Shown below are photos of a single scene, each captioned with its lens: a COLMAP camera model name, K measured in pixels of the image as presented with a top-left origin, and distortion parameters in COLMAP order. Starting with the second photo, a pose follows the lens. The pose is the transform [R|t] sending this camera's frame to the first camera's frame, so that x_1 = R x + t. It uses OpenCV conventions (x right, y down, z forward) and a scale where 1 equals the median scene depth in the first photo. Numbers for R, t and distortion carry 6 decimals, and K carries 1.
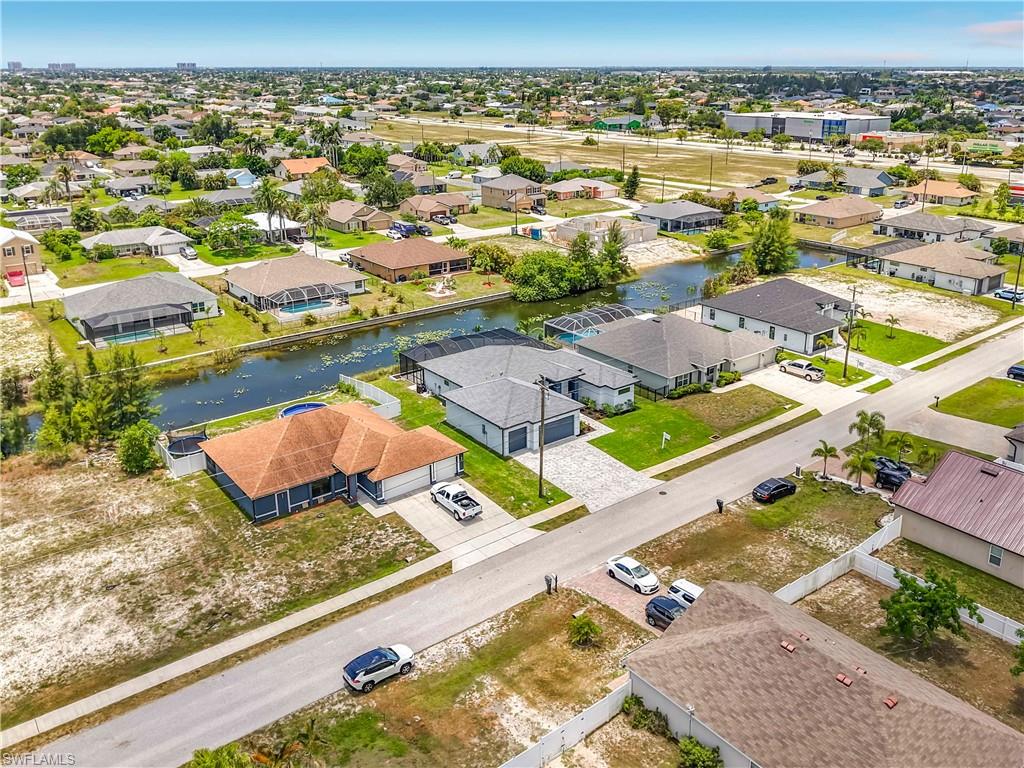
lens RADIAL K [[820.1, 0, 527.0], [0, 820.1, 379.8], [0, 0, 1]] dist [0.086242, -0.180030]
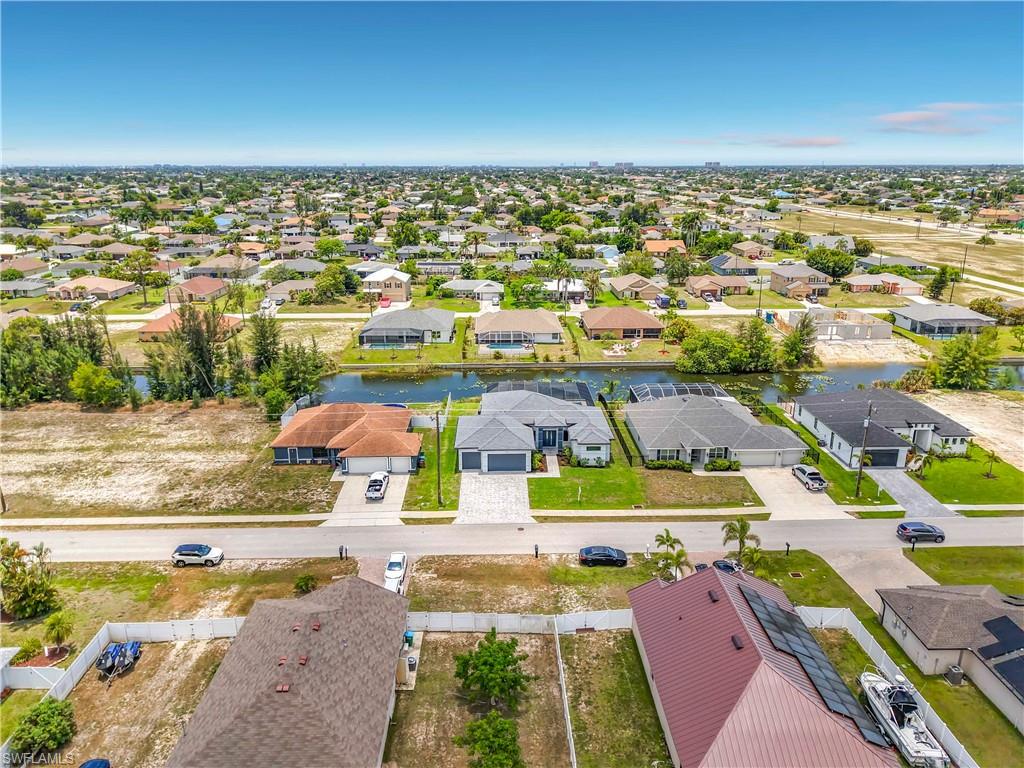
lens RADIAL K [[687.4, 0, 512.0], [0, 687.4, 384.0], [0, 0, 1]] dist [0.071082, -0.090797]
pose [[0.798136, 0.180572, -0.574780, 0.522684], [-0.212338, 0.977121, 0.012121, -0.057241], [0.563818, 0.112373, 0.818218, 0.123230]]
